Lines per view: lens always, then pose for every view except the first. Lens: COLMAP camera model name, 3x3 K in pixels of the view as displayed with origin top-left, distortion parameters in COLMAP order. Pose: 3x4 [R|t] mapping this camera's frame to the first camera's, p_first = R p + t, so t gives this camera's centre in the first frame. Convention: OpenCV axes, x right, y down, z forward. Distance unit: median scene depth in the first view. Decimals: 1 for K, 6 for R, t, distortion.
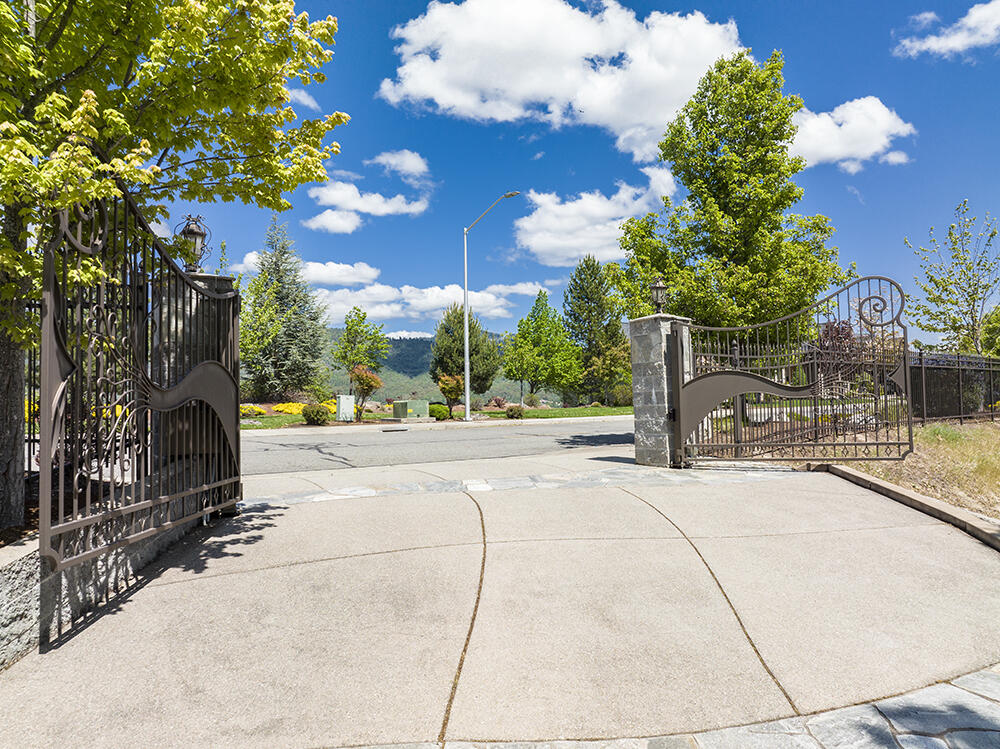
lens RADIAL K [[711.8, 0, 500.0], [0, 711.8, 374.5], [0, 0, 1]] dist [-0.031879, 0.002024]
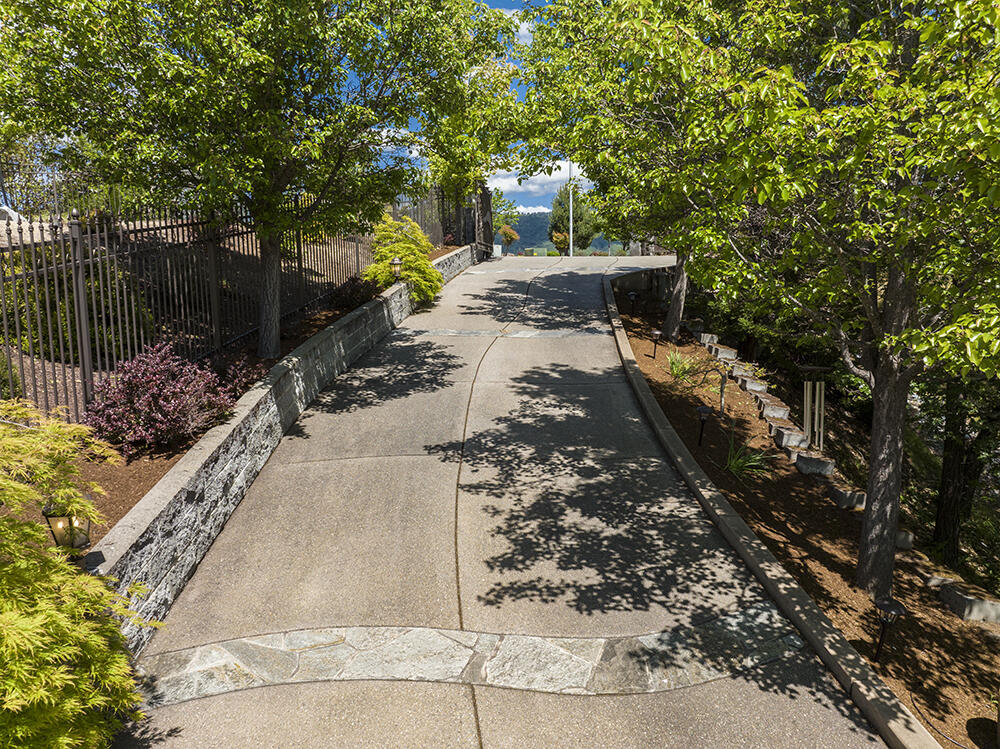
lens RADIAL K [[702.7, 0, 498.3], [0, 702.7, 376.3], [0, 0, 1]] dist [-0.039621, 0.014000]
pose [[0.985861, 0.032435, -0.164398, 0.122526], [-0.002752, 0.984089, 0.177656, 0.079222], [0.167544, -0.174692, 0.970264, -1.189404]]
